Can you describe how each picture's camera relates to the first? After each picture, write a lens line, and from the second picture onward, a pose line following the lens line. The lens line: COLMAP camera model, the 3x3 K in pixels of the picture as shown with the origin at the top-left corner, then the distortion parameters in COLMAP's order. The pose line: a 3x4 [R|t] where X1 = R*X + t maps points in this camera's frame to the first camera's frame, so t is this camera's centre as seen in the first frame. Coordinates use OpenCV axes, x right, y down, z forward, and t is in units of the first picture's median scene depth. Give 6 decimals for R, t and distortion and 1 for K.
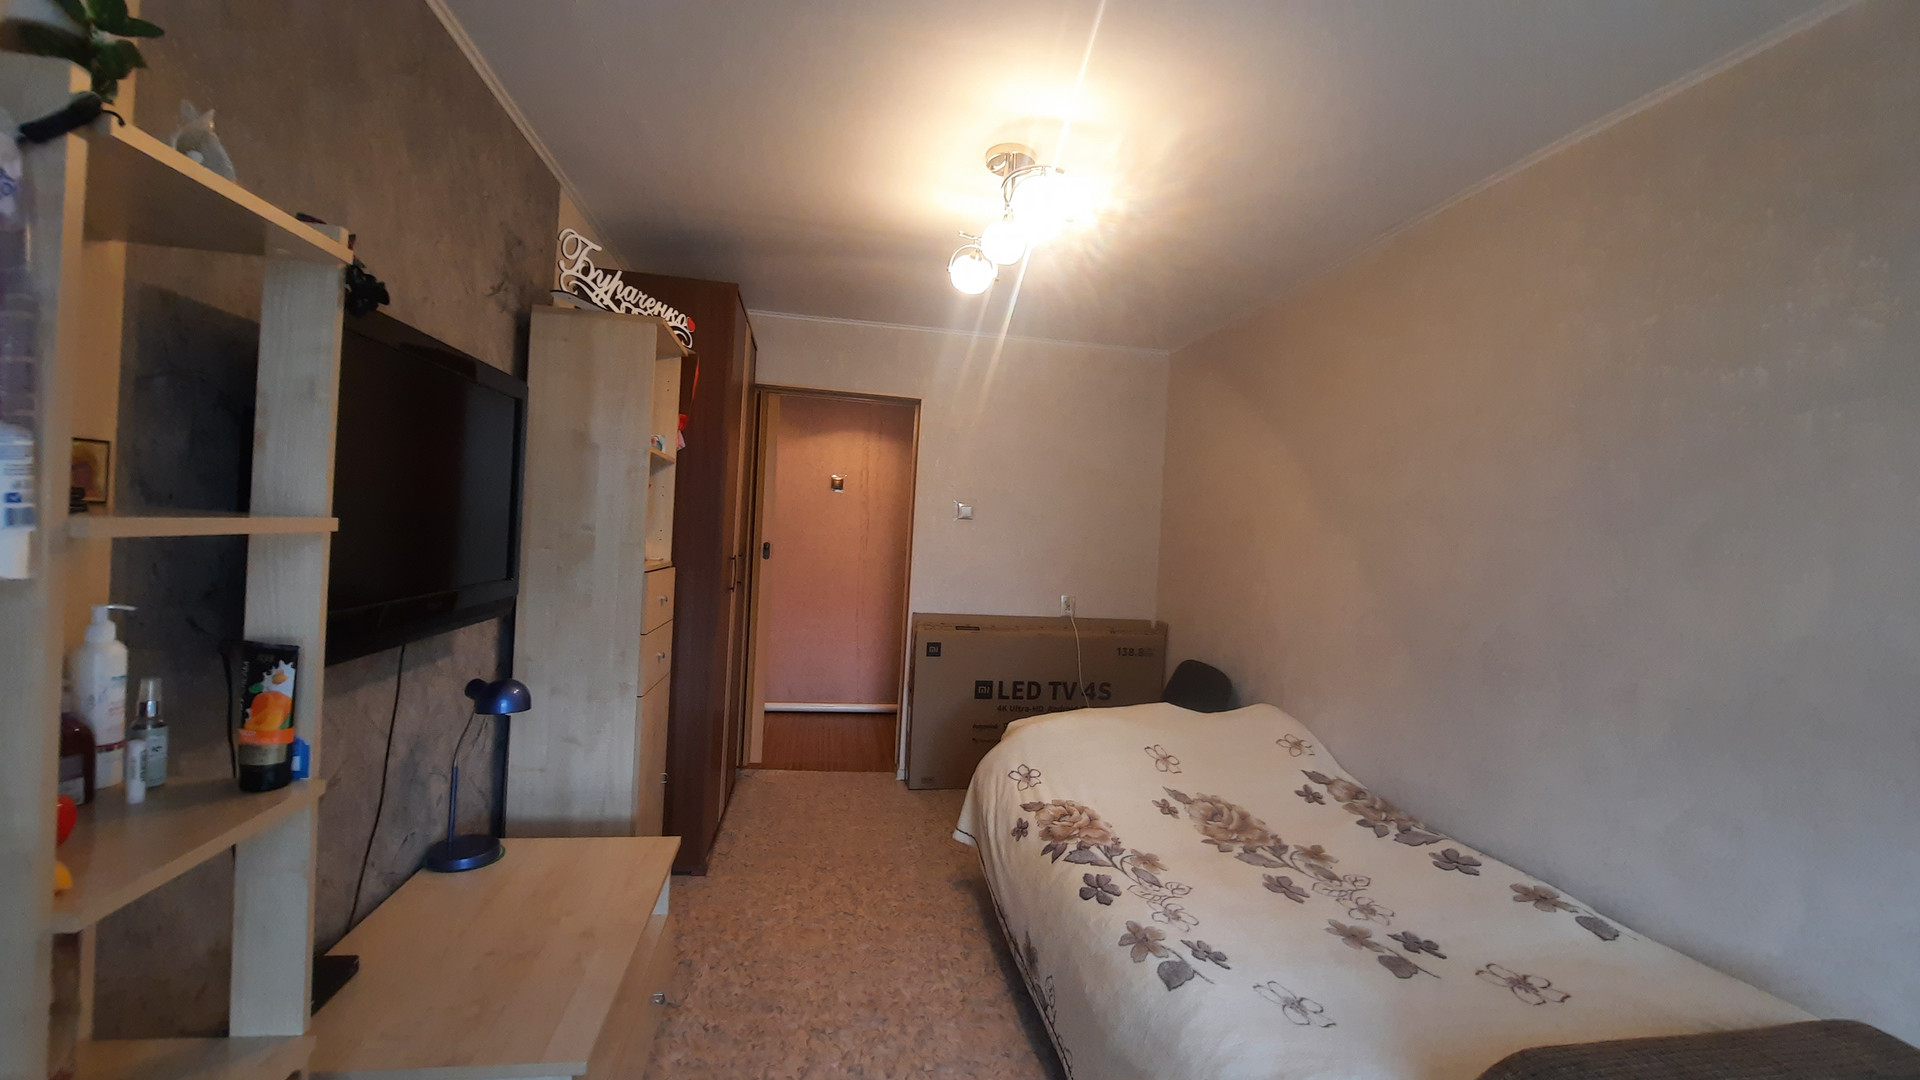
lens RADIAL K [[763.6, 0, 958.3], [0, 763.6, 541.0], [0, 0, 1]] dist [-0.013303, -0.000253]
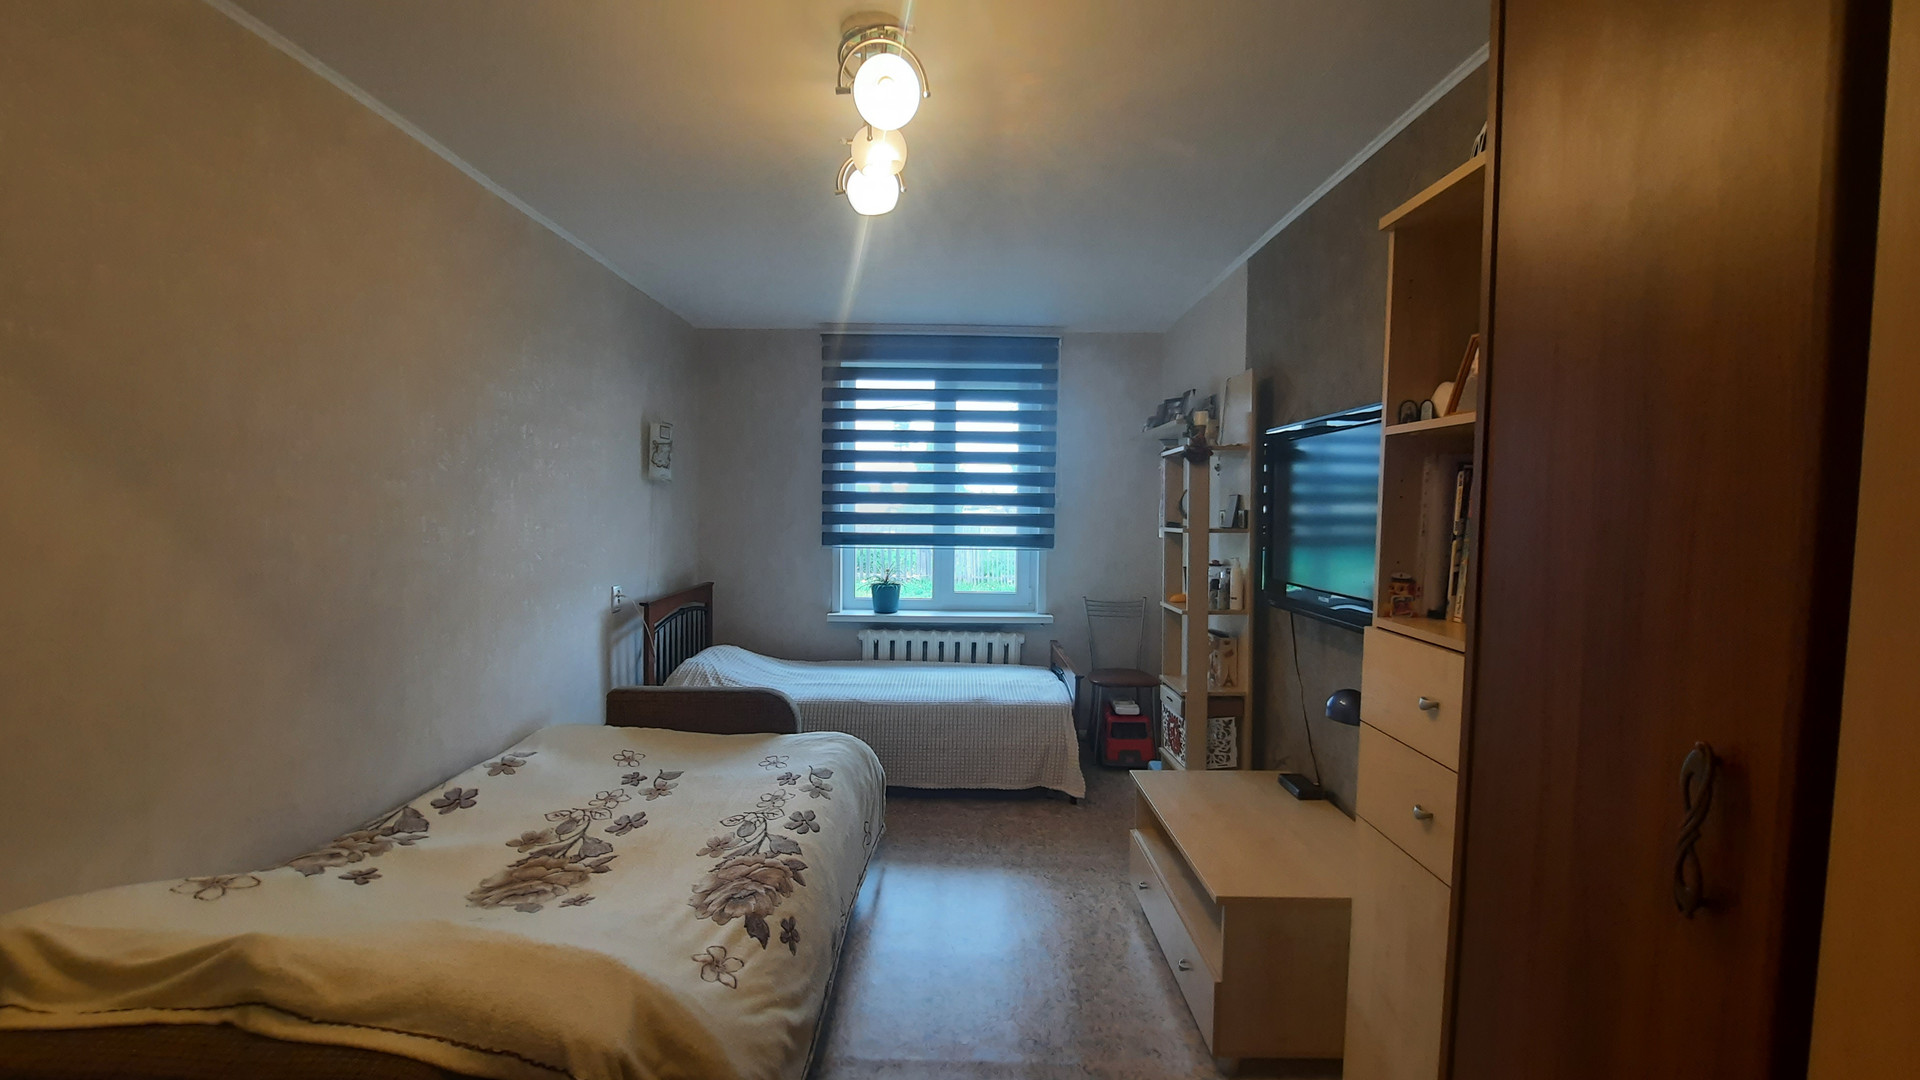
lens RADIAL K [[763.6, 0, 960.1], [0, 763.6, 543.2], [0, 0, 1]] dist [-0.013303, -0.000253]
pose [[-0.982584, -0.075067, 0.169982, -0.195435], [-0.064310, 0.995615, 0.067936, -0.055105], [-0.174336, 0.055821, -0.983103, 1.900915]]
